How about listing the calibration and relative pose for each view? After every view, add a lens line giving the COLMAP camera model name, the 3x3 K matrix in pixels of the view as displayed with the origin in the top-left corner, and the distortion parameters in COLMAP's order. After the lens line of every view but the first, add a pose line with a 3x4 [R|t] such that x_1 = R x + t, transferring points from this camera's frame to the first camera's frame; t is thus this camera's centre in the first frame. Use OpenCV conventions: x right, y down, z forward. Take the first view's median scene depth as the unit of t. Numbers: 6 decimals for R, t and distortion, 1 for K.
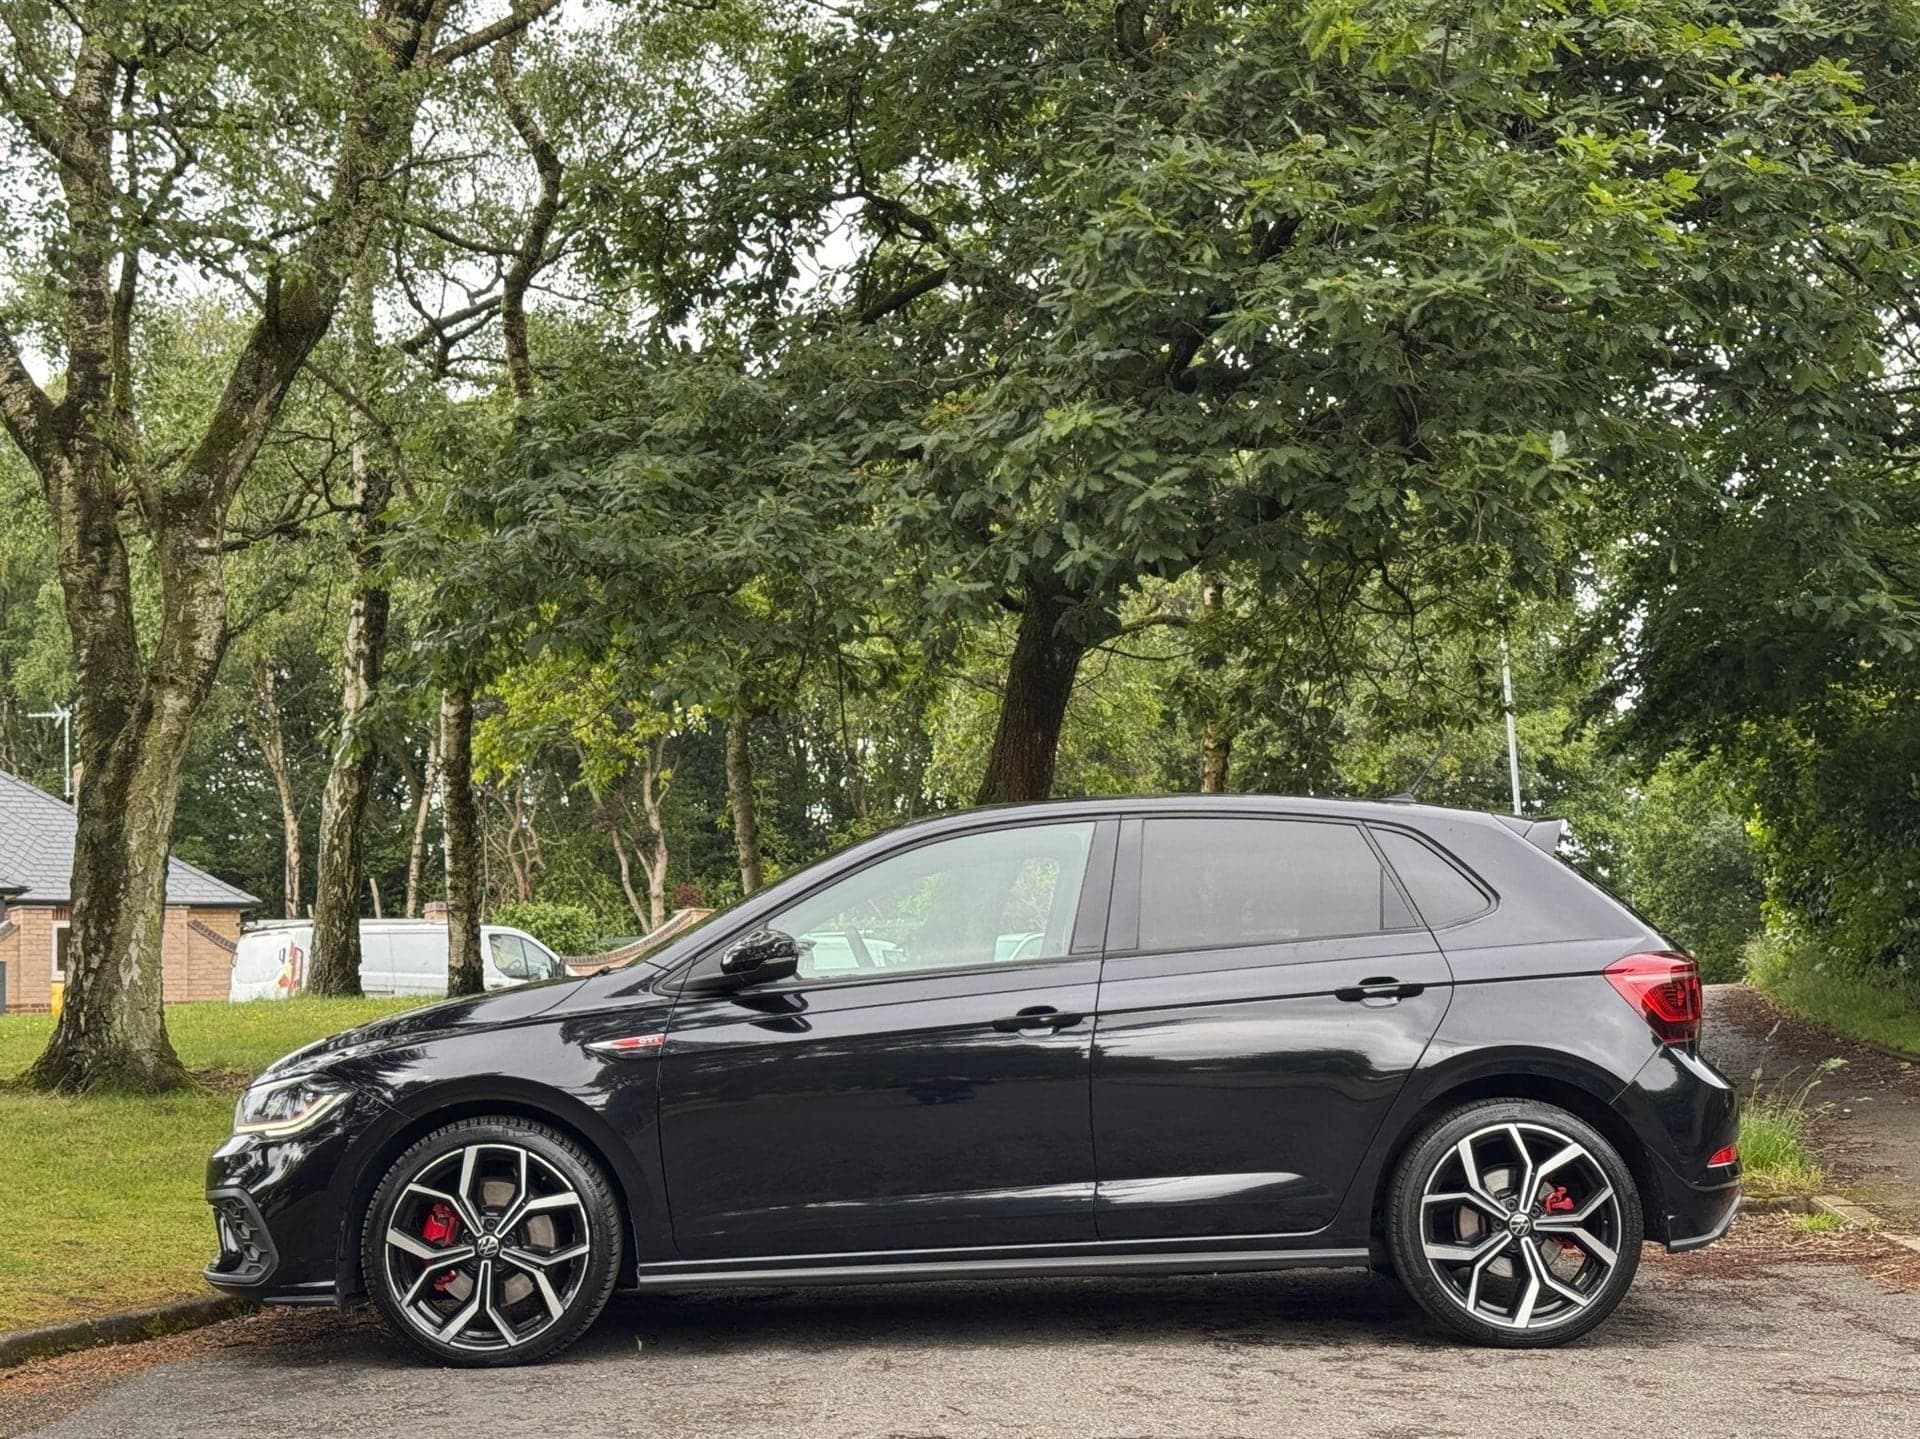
lens RADIAL K [[2895.1, 0, 958.1], [0, 2895.1, 757.7], [0, 0, 1]] dist [0.173681, -0.232458]
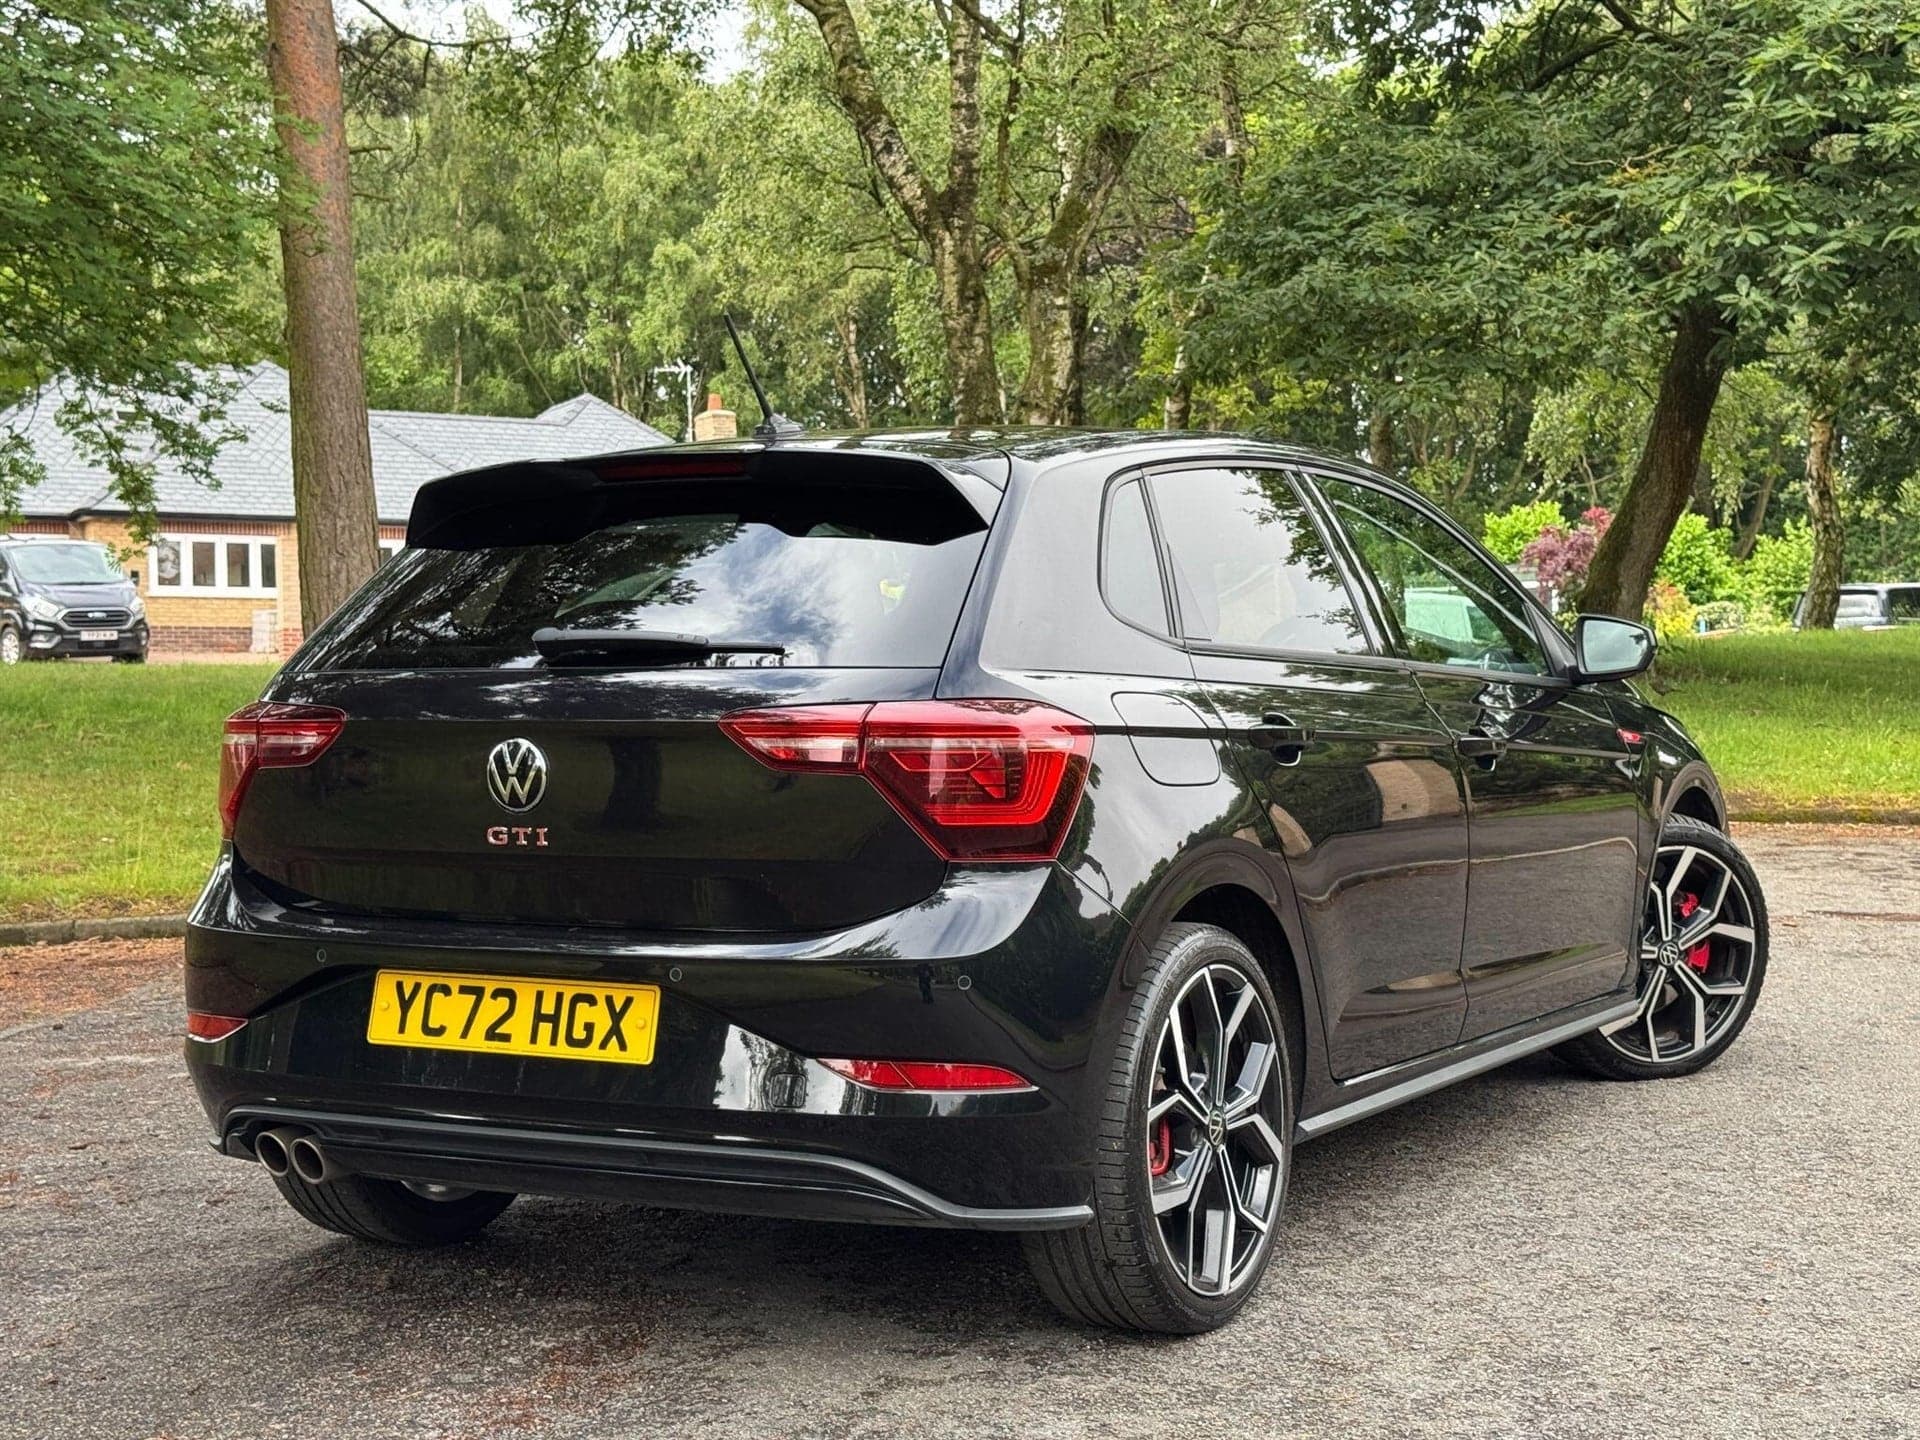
lens RADIAL K [[2895.1, 0, 958.1], [0, 2895.1, 758.2], [0, 0, 1]] dist [0.173681, -0.232458]
pose [[0.982331, 0.021236, -0.185941, -0.048879], [0.001607, 0.992548, 0.121844, -0.026385], [0.187143, -0.119990, 0.974977, -0.313782]]
